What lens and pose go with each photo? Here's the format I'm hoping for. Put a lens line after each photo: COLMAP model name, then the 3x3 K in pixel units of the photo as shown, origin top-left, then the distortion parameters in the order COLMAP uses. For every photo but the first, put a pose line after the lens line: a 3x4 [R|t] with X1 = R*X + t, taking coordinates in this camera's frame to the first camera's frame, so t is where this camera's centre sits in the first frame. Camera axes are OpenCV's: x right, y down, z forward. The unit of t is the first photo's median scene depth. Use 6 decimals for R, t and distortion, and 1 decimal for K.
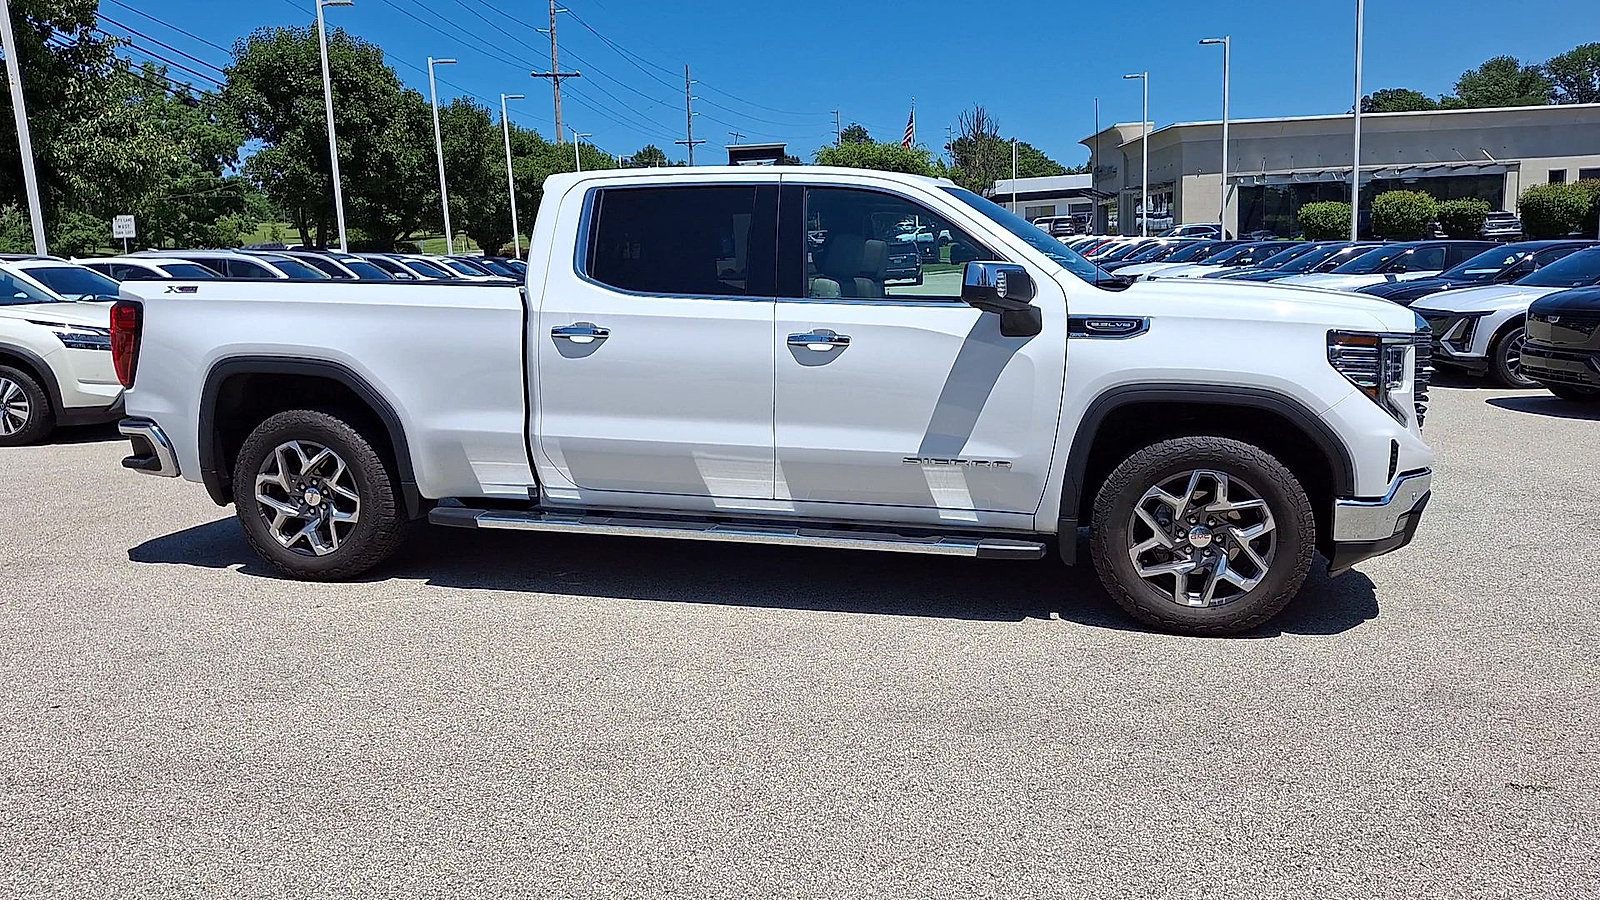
lens RADIAL K [[1211.4, 0, 822.5], [0, 1211.4, 484.1], [0, 0, 1]] dist [0.058552, -0.100702]
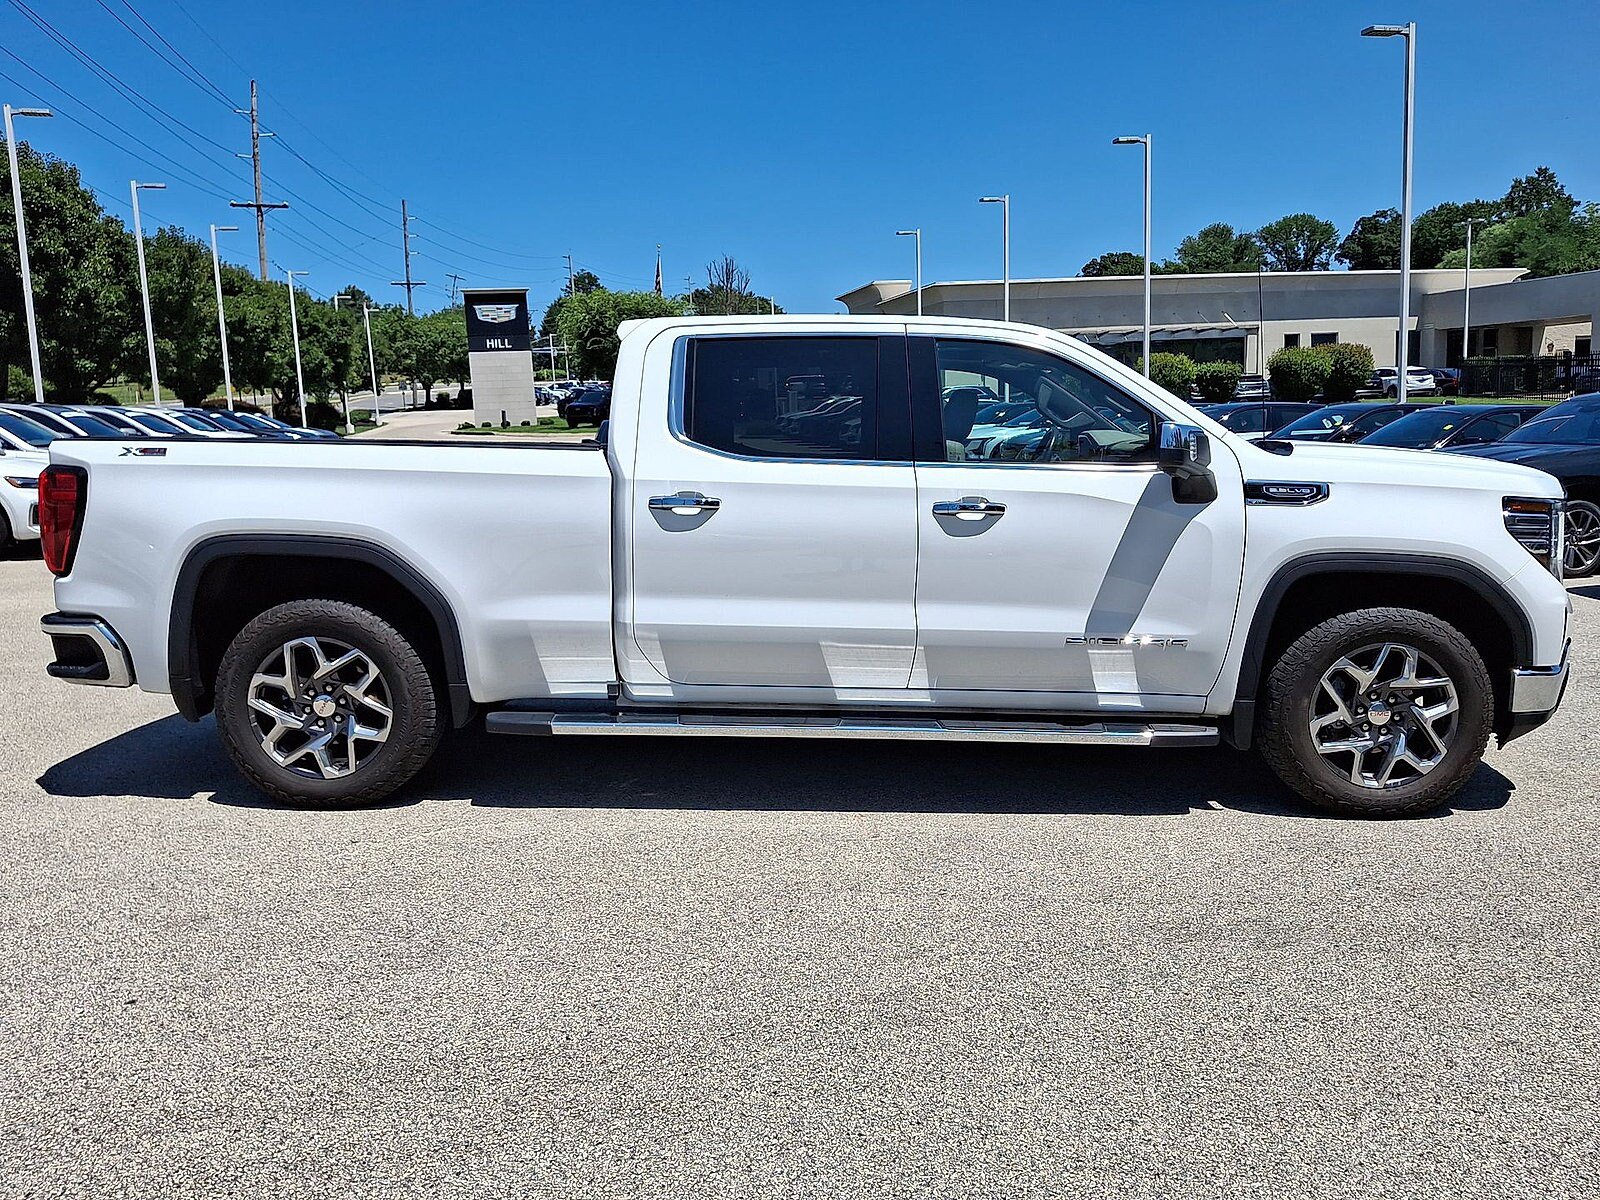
lens RADIAL K [[1289.0, 0, 812.2], [0, 1289.0, 613.2], [0, 0, 1]] dist [0.050688, -0.084529]
pose [[0.979017, -0.024312, 0.202324, -0.273531], [0.030610, 0.999138, -0.028056, -0.016929], [-0.201467, 0.033661, 0.978917, 0.084096]]
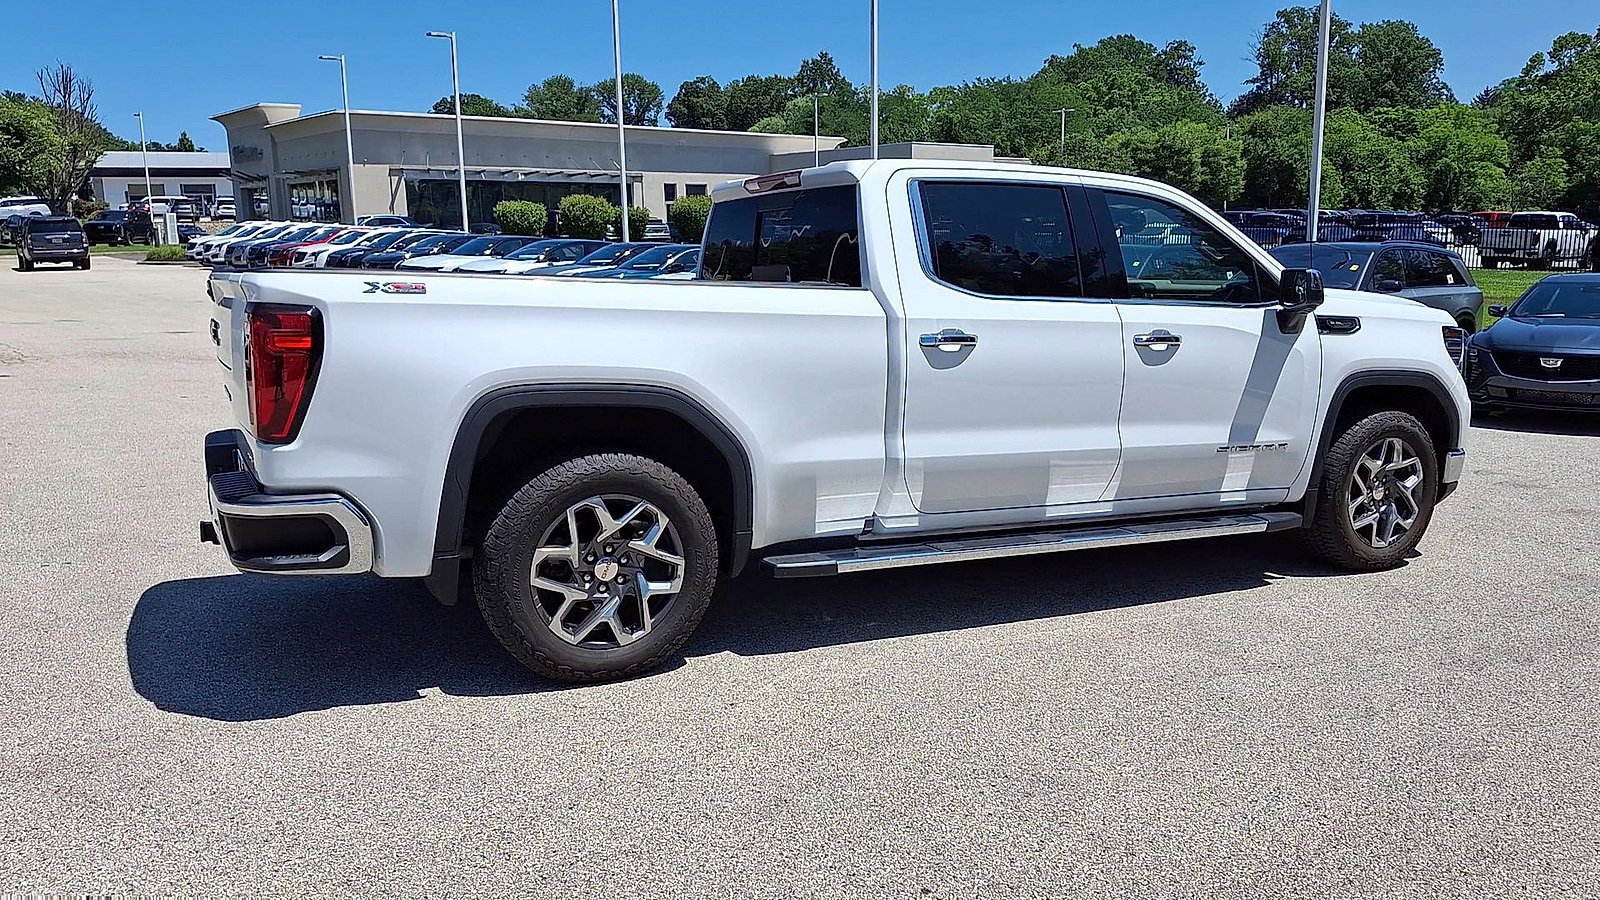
lens RADIAL K [[1211.4, 0, 793.1], [0, 1211.4, 447.2], [0, 0, 1]] dist [0.058552, -0.100702]
pose [[0.763547, -0.079474, 0.640844, -0.800171], [0.093165, 0.995573, 0.012463, -0.062162], [-0.638997, 0.050188, 0.767570, 0.357731]]
